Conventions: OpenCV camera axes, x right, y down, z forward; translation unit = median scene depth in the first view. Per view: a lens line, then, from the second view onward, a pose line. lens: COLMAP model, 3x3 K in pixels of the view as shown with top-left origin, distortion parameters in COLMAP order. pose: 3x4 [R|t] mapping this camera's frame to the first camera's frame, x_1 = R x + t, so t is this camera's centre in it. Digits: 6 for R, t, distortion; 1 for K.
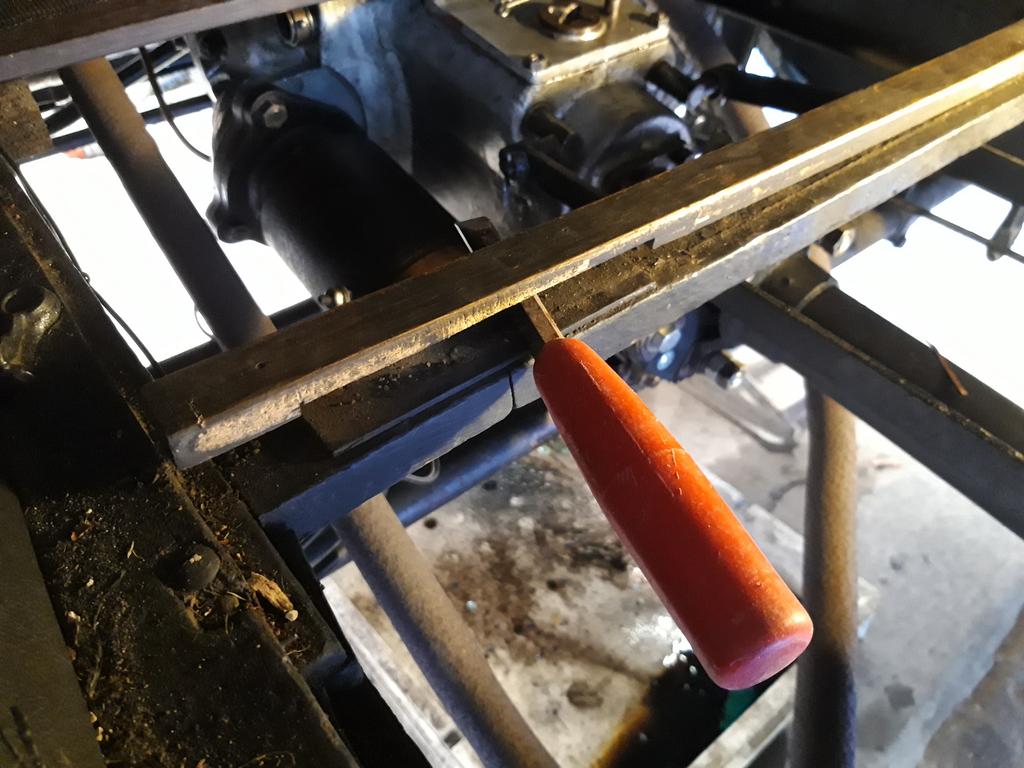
lens RADIAL K [[810.9, 0, 513.0], [0, 810.9, 372.8], [0, 0, 1]] dist [0.096091, -0.207643]
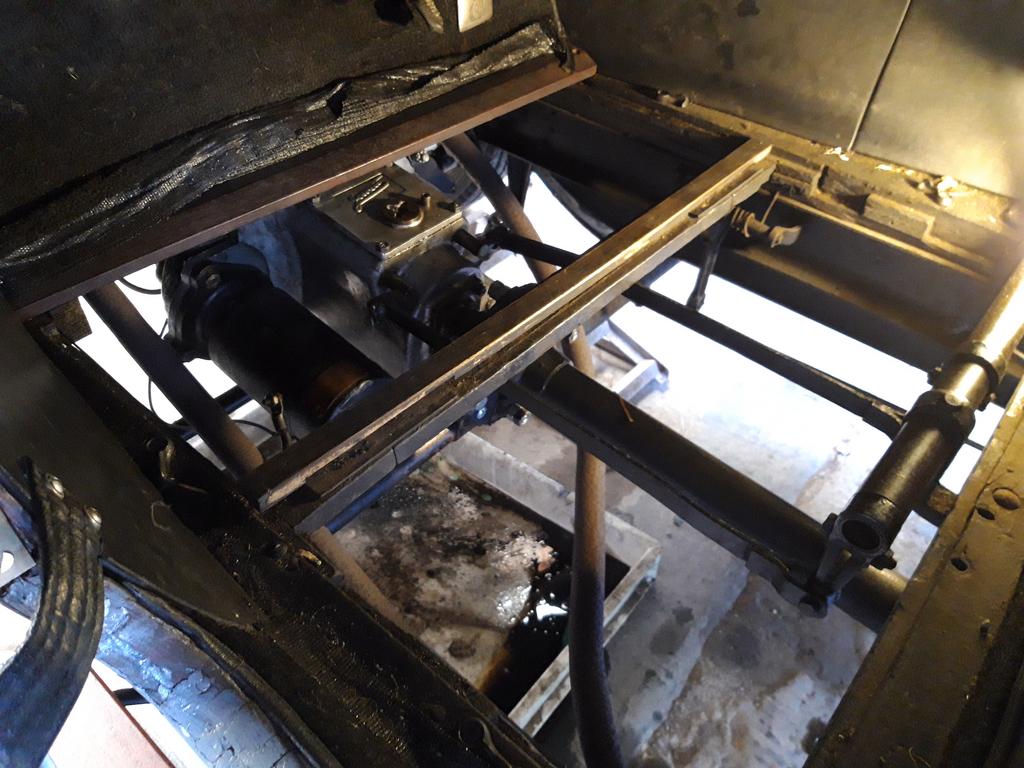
lens RADIAL K [[810.9, 0, 513.0], [0, 810.9, 372.8], [0, 0, 1]] dist [0.096091, -0.207643]
pose [[0.980183, -0.103944, 0.168635, -0.010528], [0.105817, 0.994383, -0.002139, -0.048866], [-0.167465, 0.019941, 0.985676, -0.356212]]
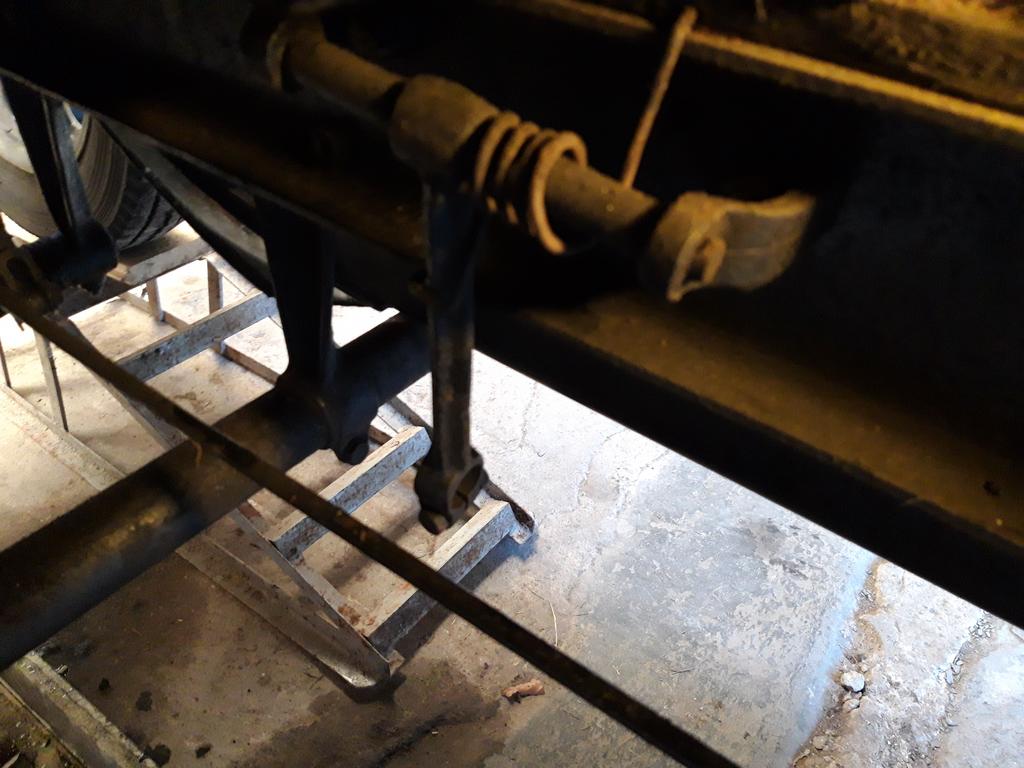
lens RADIAL K [[810.9, 0, 513.0], [0, 810.9, 372.8], [0, 0, 1]] dist [0.096091, -0.207643]
pose [[0.965045, -0.113227, 0.236363, 0.396350], [0.130676, 0.989641, -0.059460, -0.145426], [-0.227182, 0.088268, 0.969844, 0.388428]]
